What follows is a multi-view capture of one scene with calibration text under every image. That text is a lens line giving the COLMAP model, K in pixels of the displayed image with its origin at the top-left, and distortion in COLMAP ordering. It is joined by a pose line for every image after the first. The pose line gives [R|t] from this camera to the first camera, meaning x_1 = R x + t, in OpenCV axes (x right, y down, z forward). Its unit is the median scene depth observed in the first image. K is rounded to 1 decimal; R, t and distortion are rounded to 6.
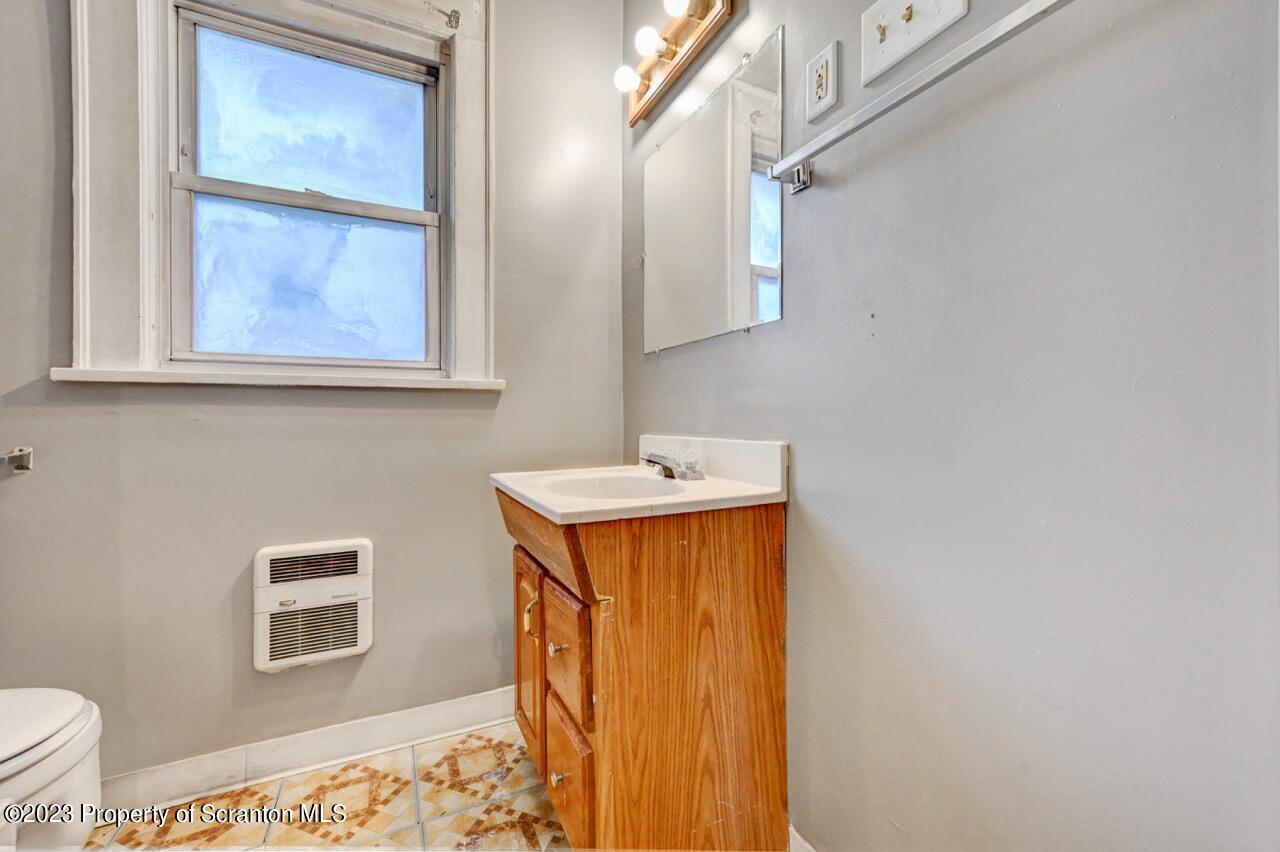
lens RADIAL K [[519.6, 0, 640.0], [0, 519.6, 414.4], [0, 0, 1]] dist [0.006156, 0.000530]
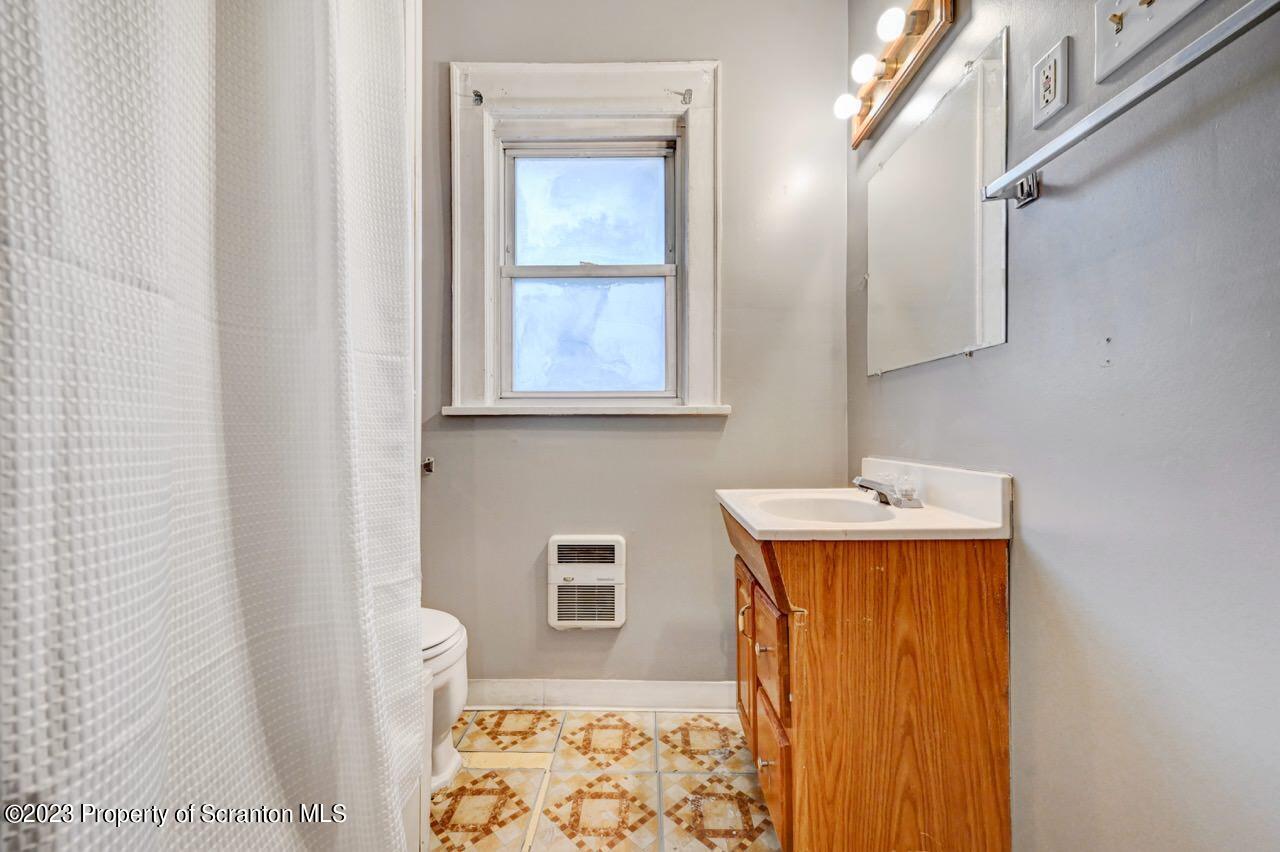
lens RADIAL K [[507.0, 0, 640.0], [0, 507.0, 426.0], [0, 0, 1]] dist [0.010326, 0.000241]
pose [[0.895019, -0.003780, -0.446012, 0.063758], [0.001984, 0.999988, -0.004494, -0.021307], [0.446024, 0.003138, 0.895016, -0.075057]]
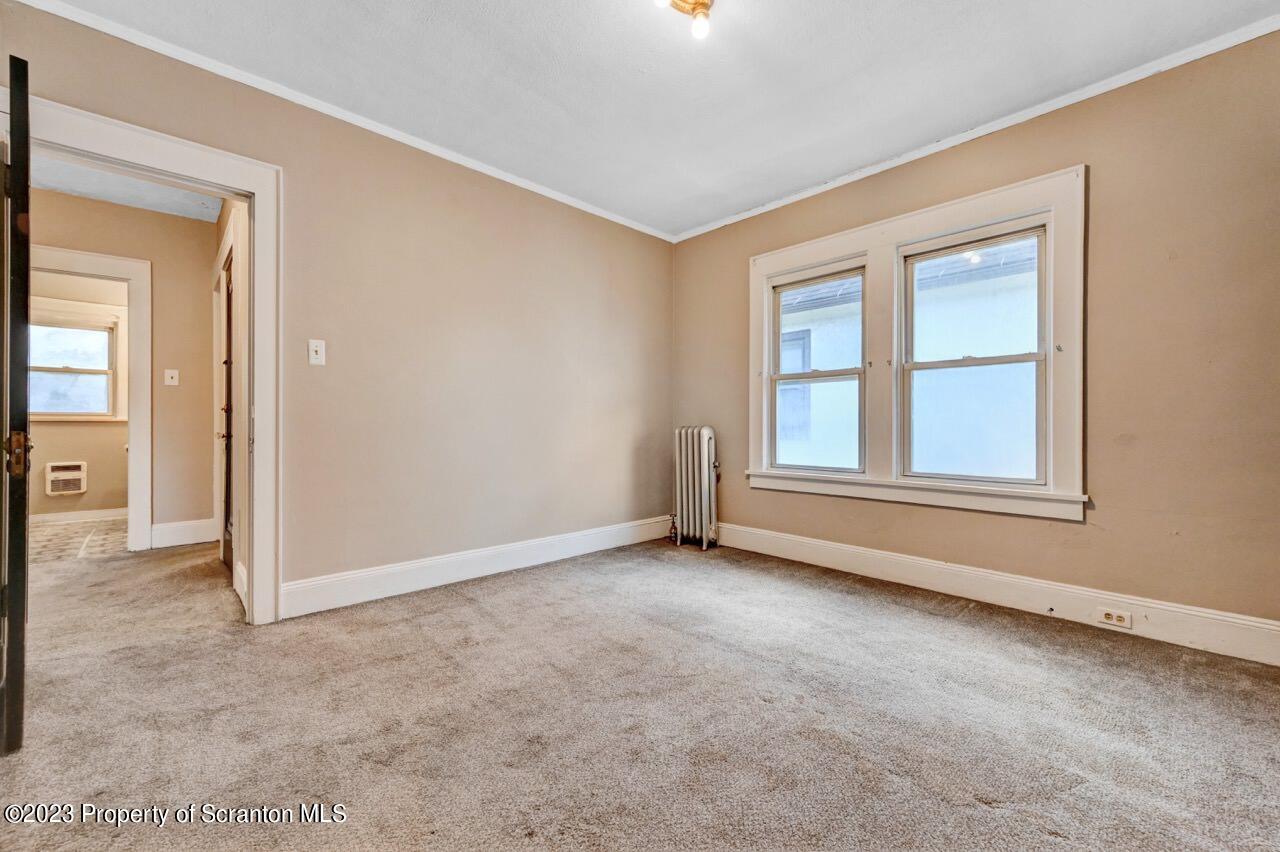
lens RADIAL K [[492.8, 0, 647.0], [0, 492.8, 428.4], [0, 0, 1]] dist [0.001539, 0.000191]
pose [[0.944806, 0.001794, 0.327626, 2.413102], [-0.001912, 0.999998, 0.000038, -0.009839], [-0.327625, -0.000663, 0.944808, -4.165475]]
